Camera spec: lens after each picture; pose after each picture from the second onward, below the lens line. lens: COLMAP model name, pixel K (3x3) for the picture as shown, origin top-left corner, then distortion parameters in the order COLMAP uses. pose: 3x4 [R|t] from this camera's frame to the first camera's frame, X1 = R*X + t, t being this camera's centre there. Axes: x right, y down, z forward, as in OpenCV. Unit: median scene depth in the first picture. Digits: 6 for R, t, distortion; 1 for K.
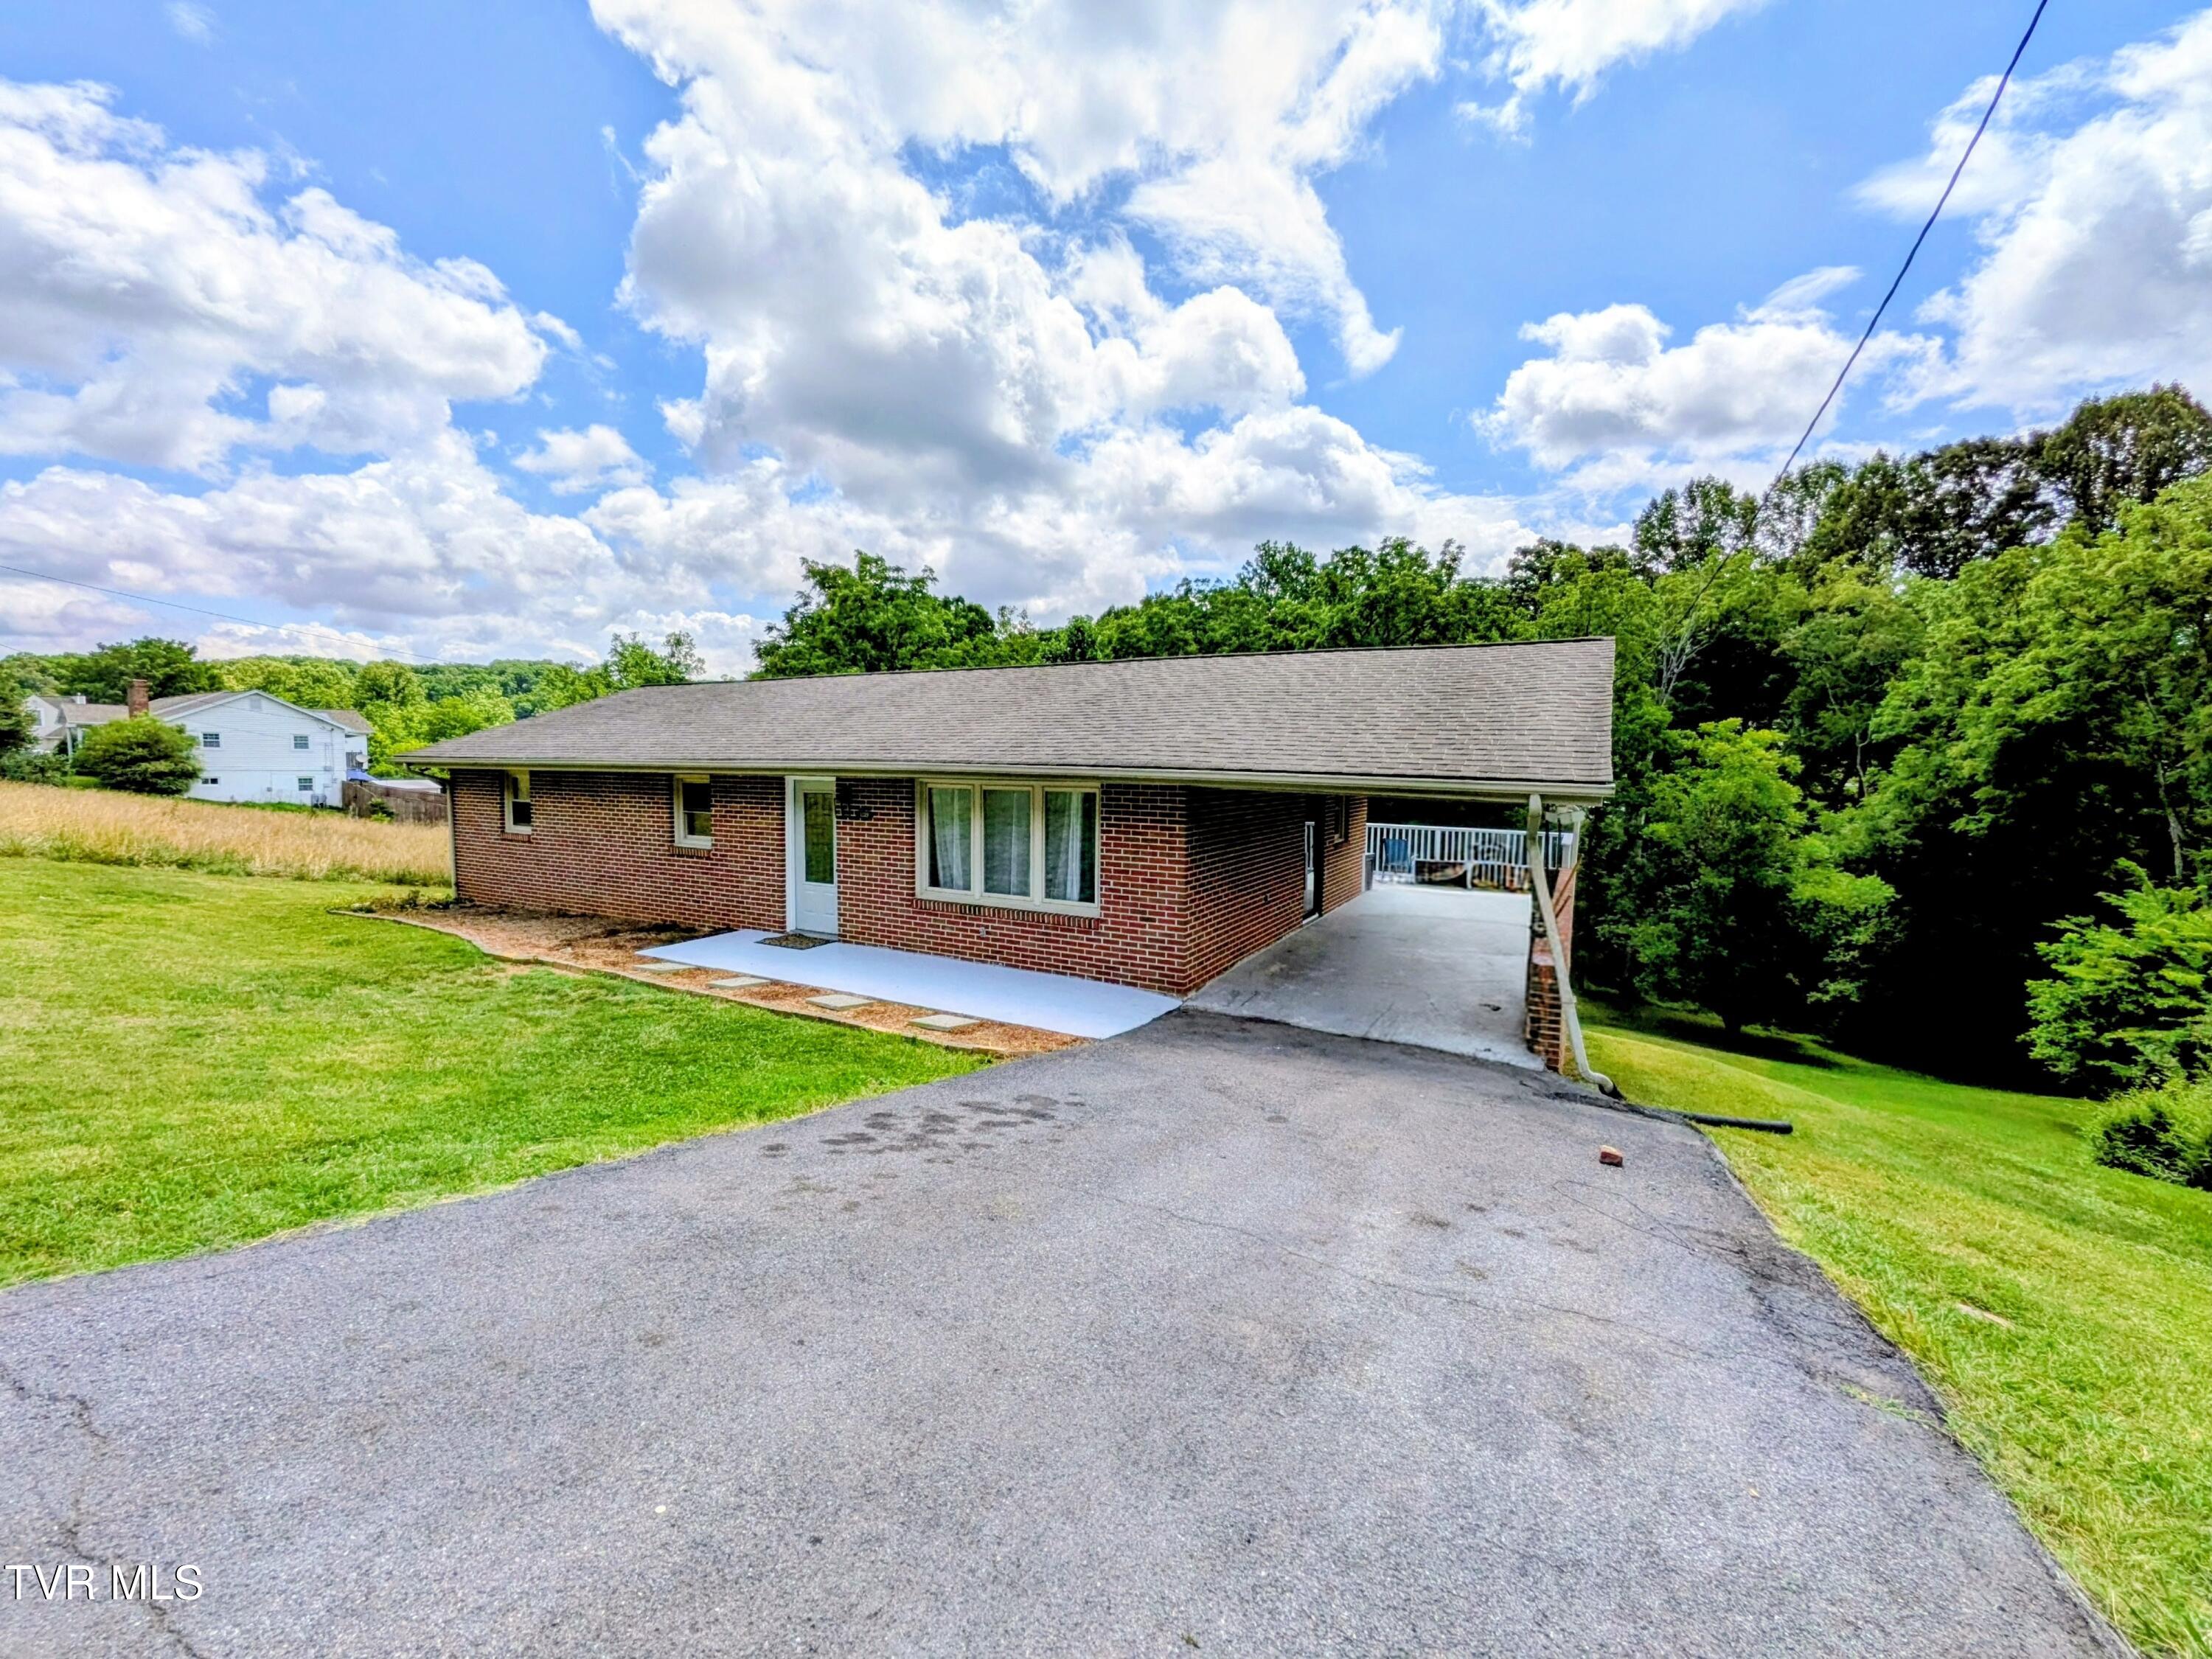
lens RADIAL K [[881.7, 0, 1124.2], [0, 881.7, 824.2], [0, 0, 1]] dist [0.012386, -0.003792]
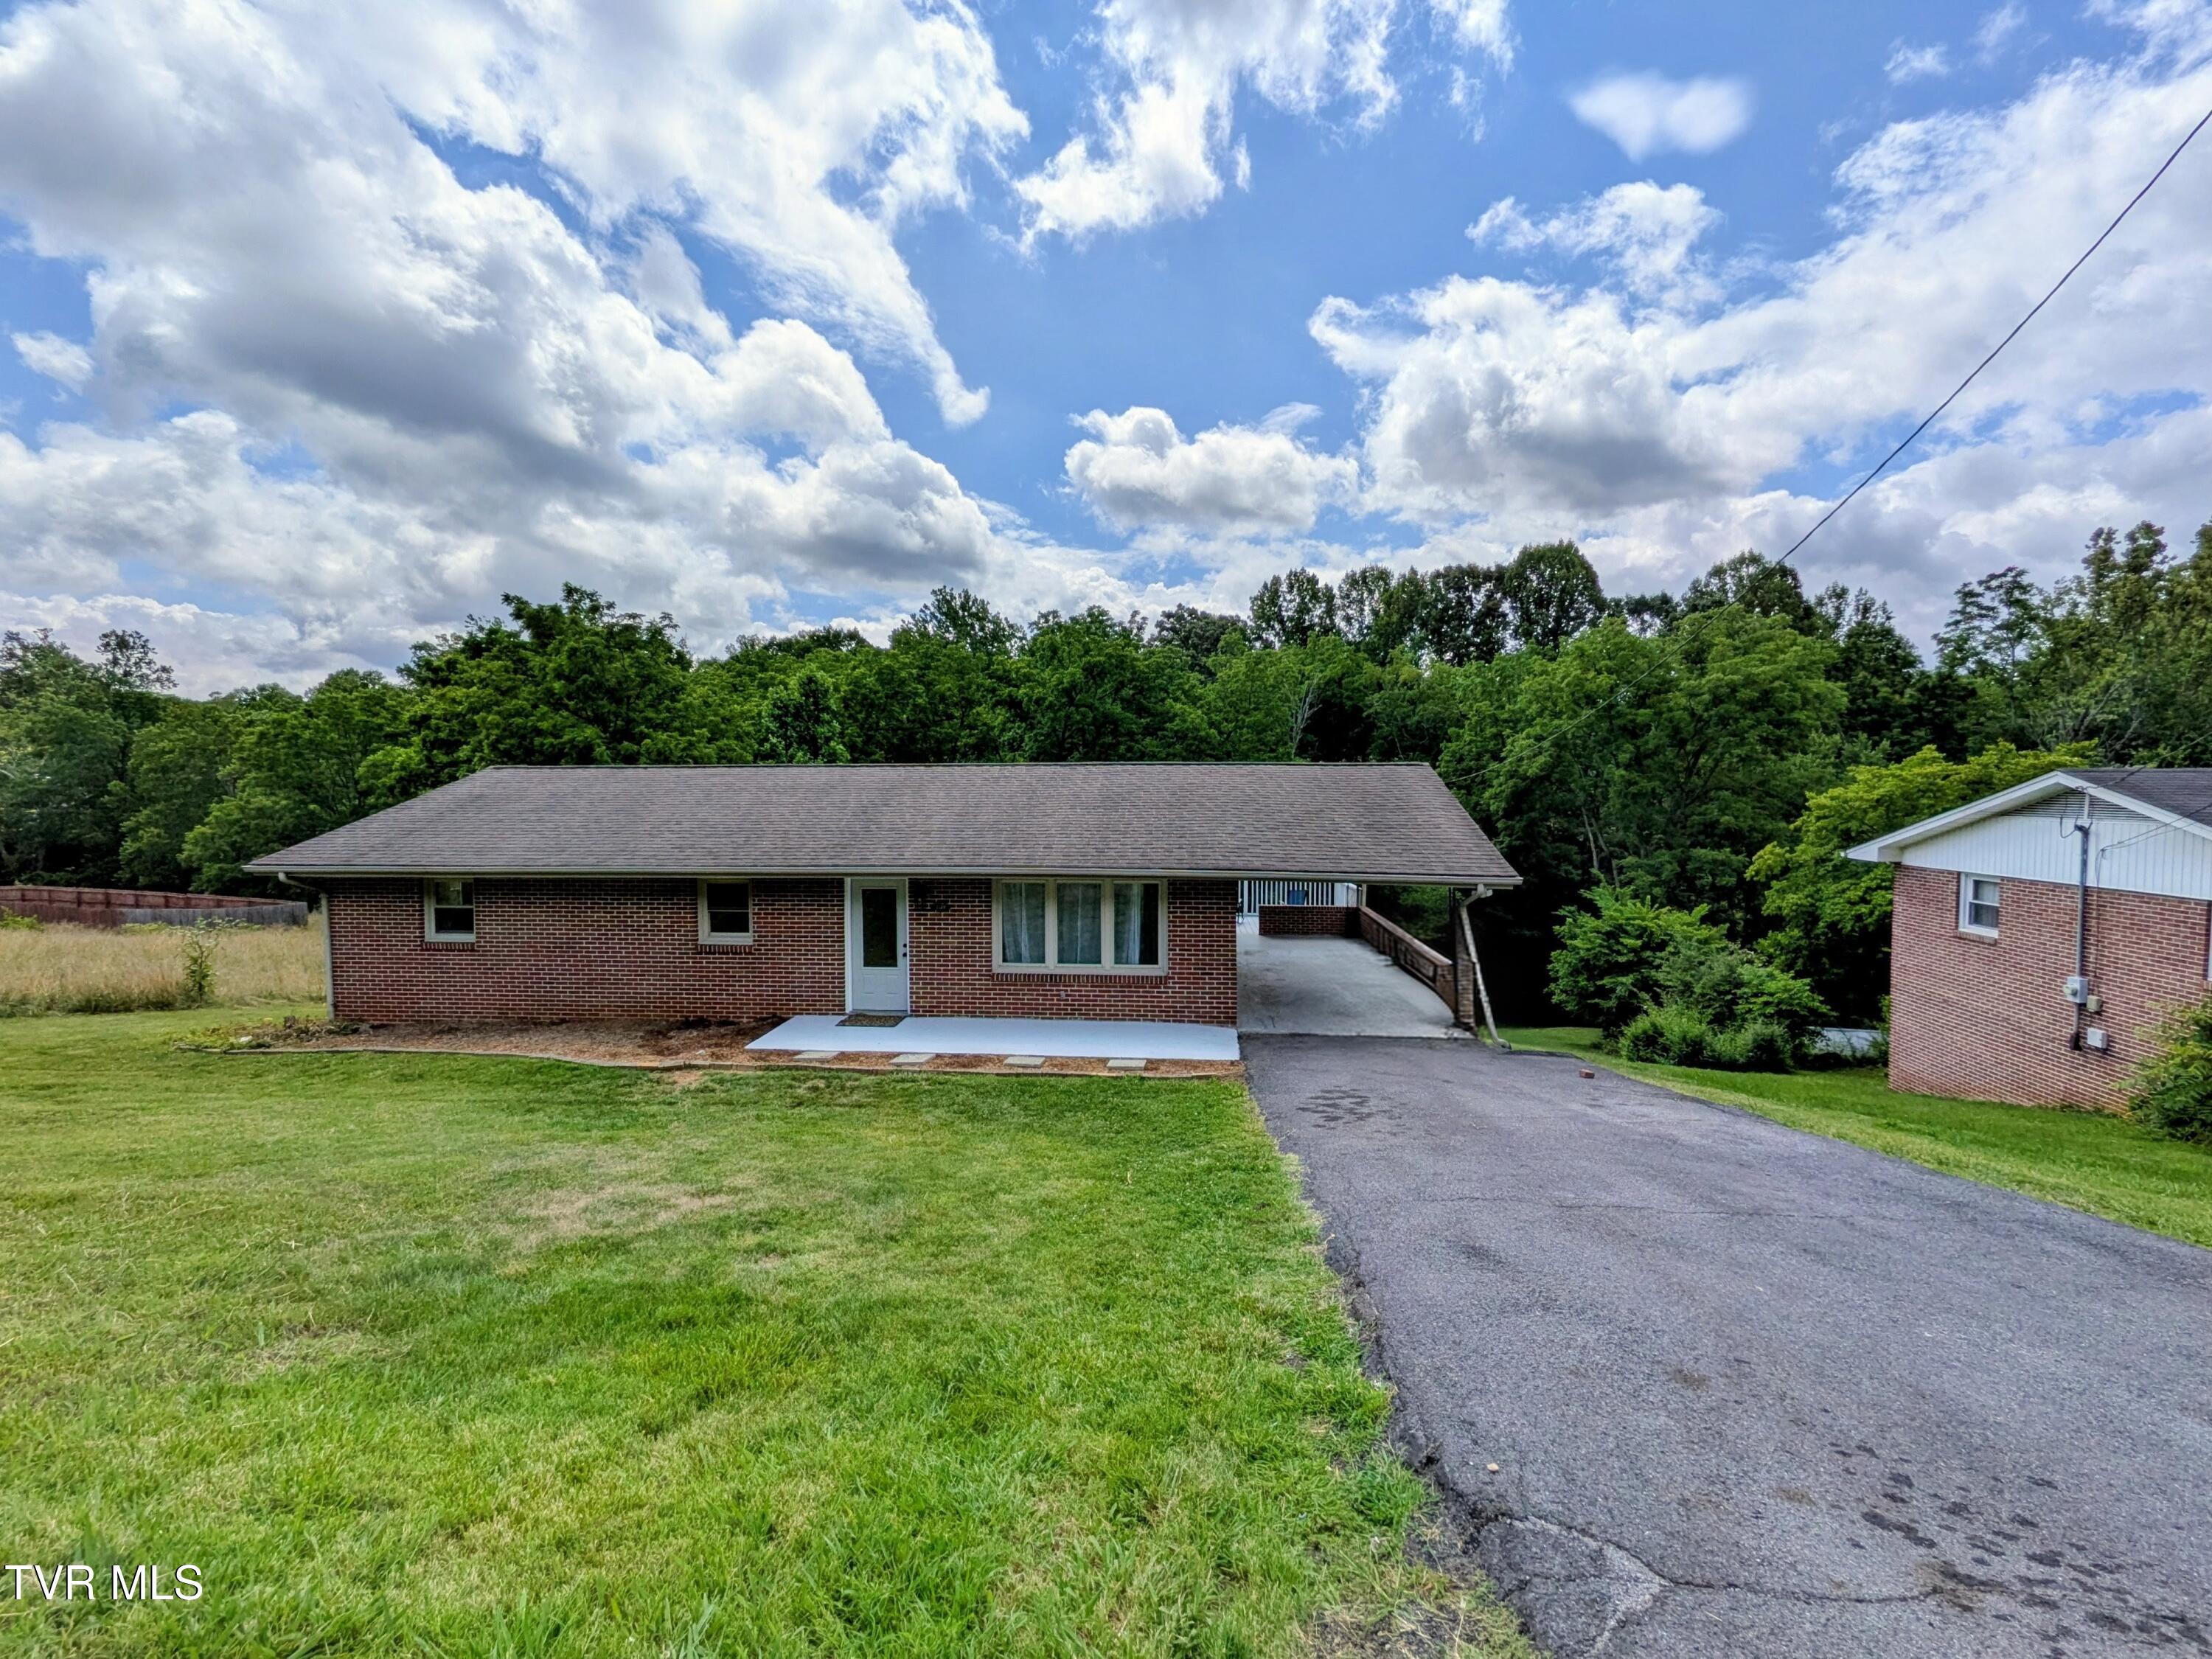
lens RADIAL K [[881.7, 0, 1091.2], [0, 881.7, 838.9], [0, 0, 1]] dist [0.012386, -0.003792]
pose [[0.921807, -0.040704, 0.385506, -0.286436], [0.047377, 0.998846, -0.007822, -0.043027], [-0.384743, 0.025475, 0.922672, -0.092786]]
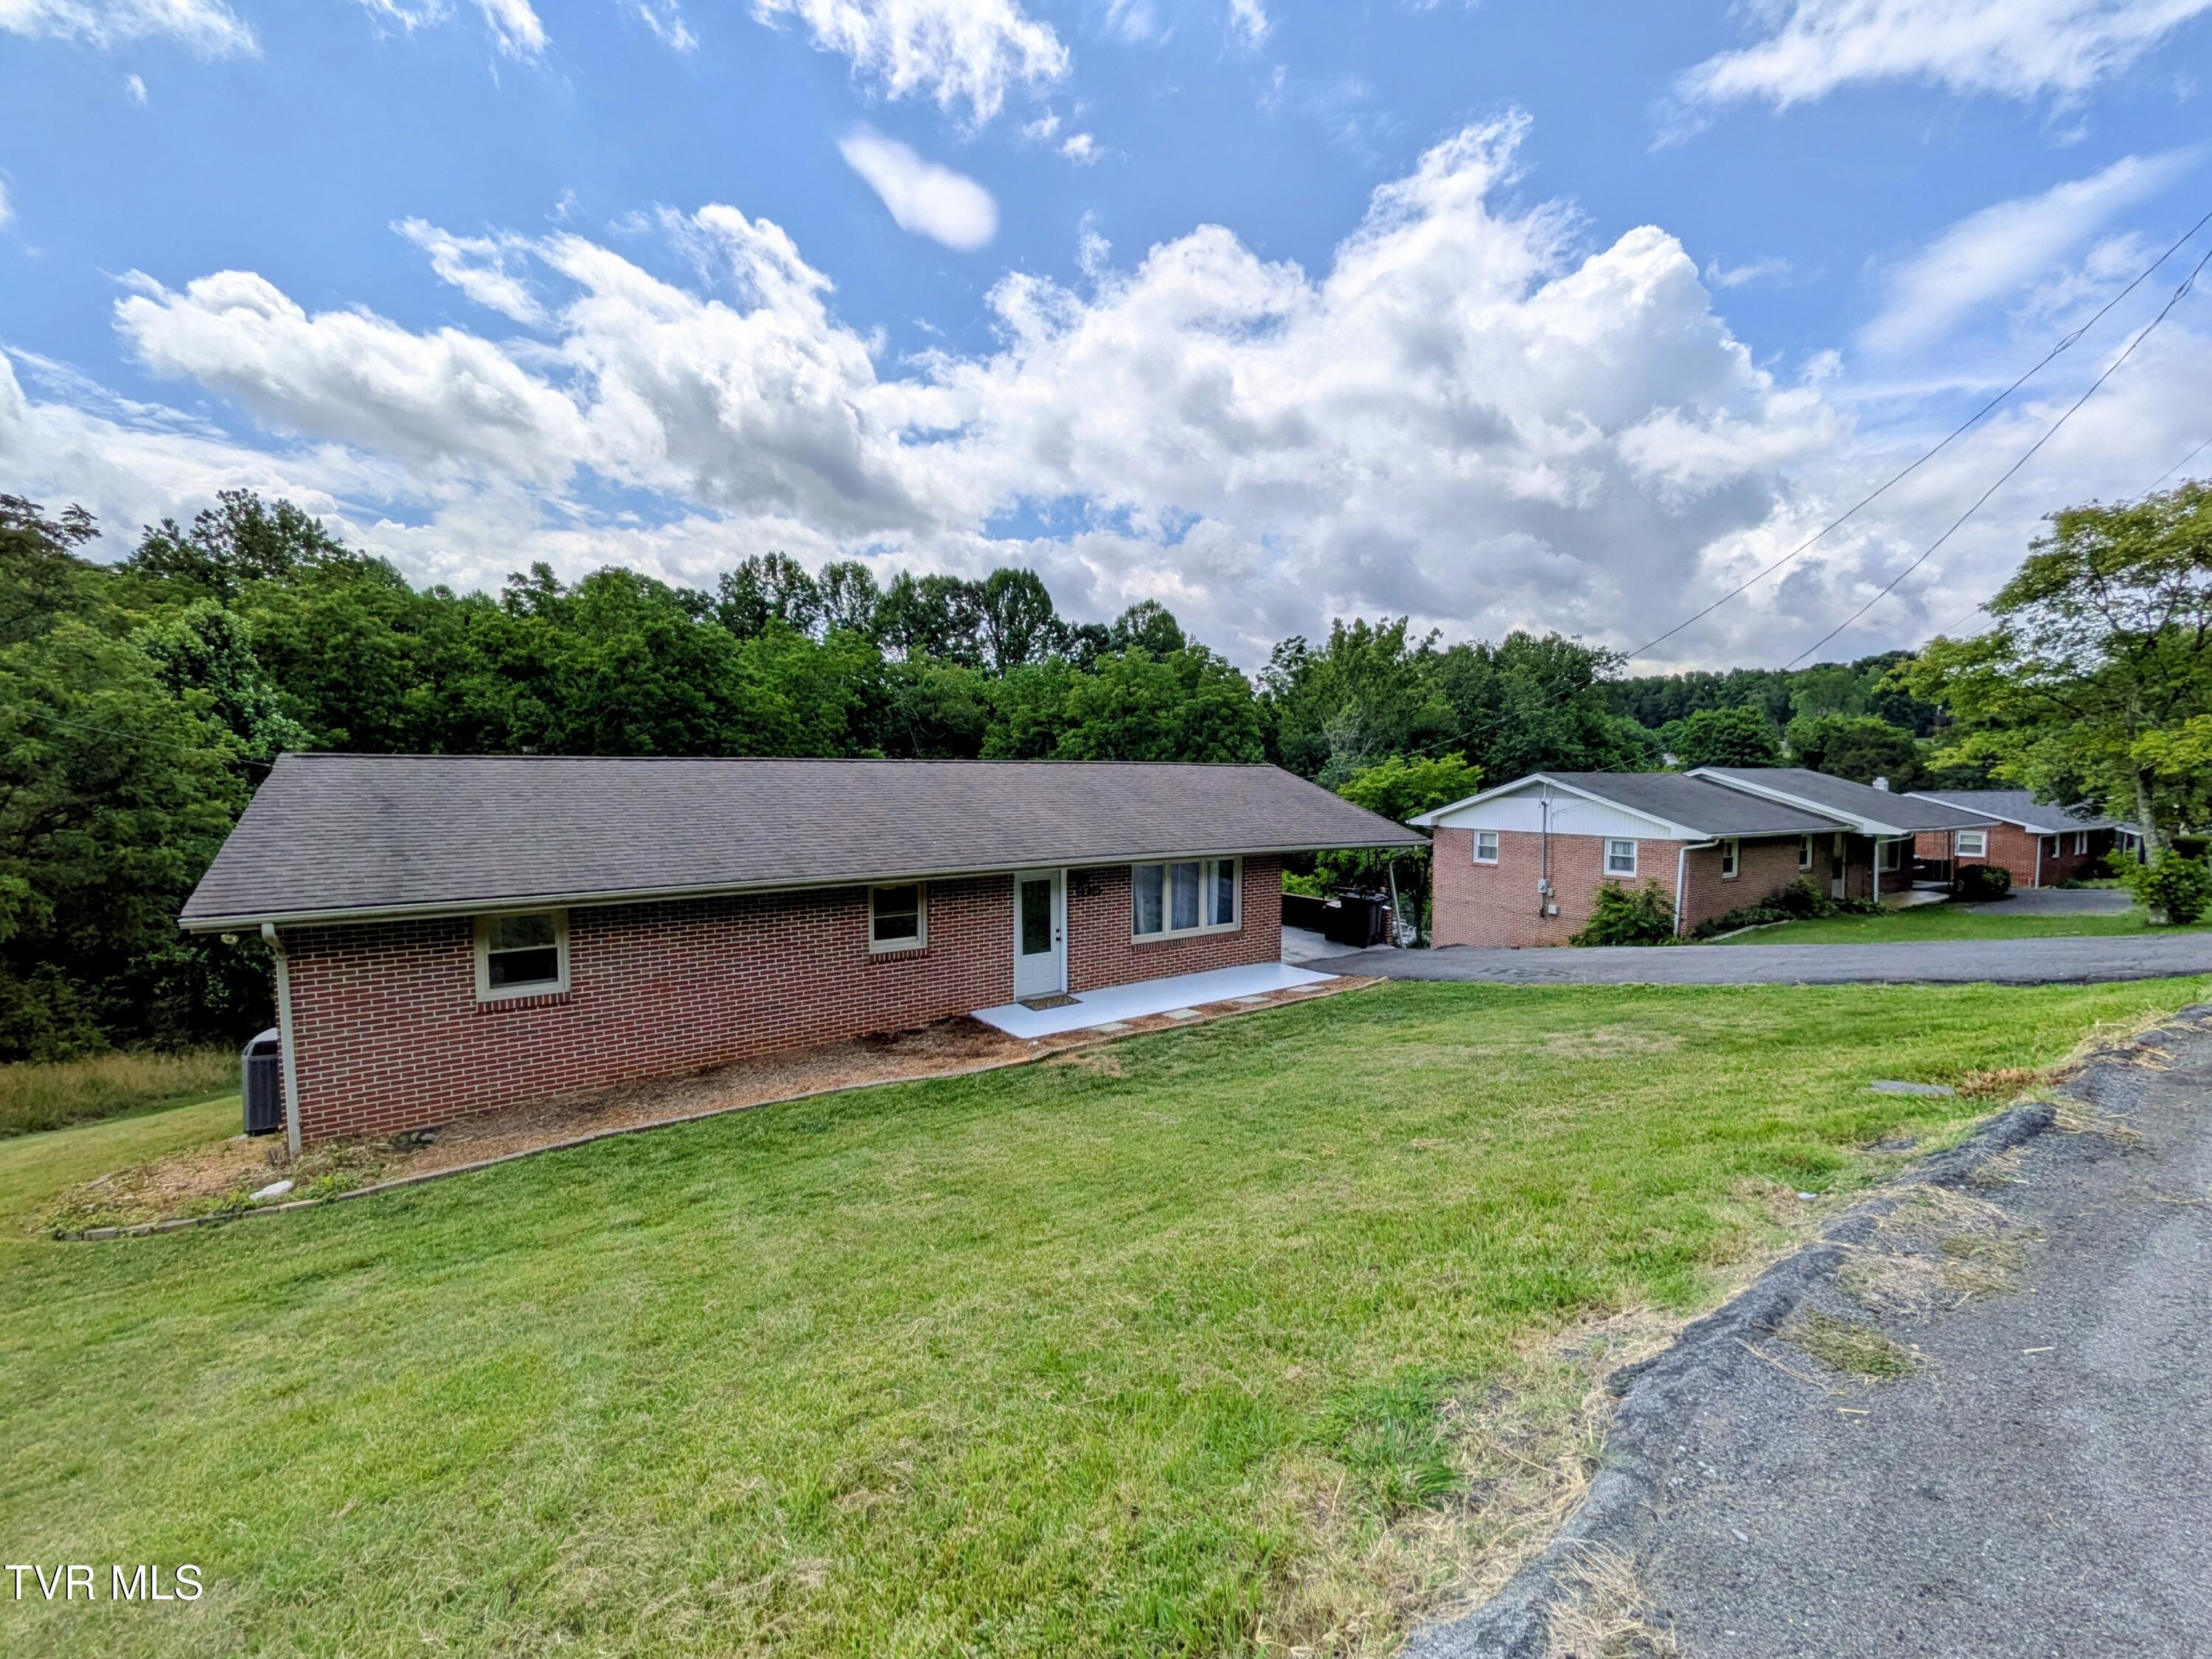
lens RADIAL K [[881.7, 0, 1102.3], [0, 881.7, 840.2], [0, 0, 1]] dist [0.012386, -0.003792]
pose [[0.461272, -0.082152, 0.883448, -0.748893], [0.076895, 0.995659, 0.052438, -0.081172], [-0.883921, 0.043745, 0.465586, 0.184735]]
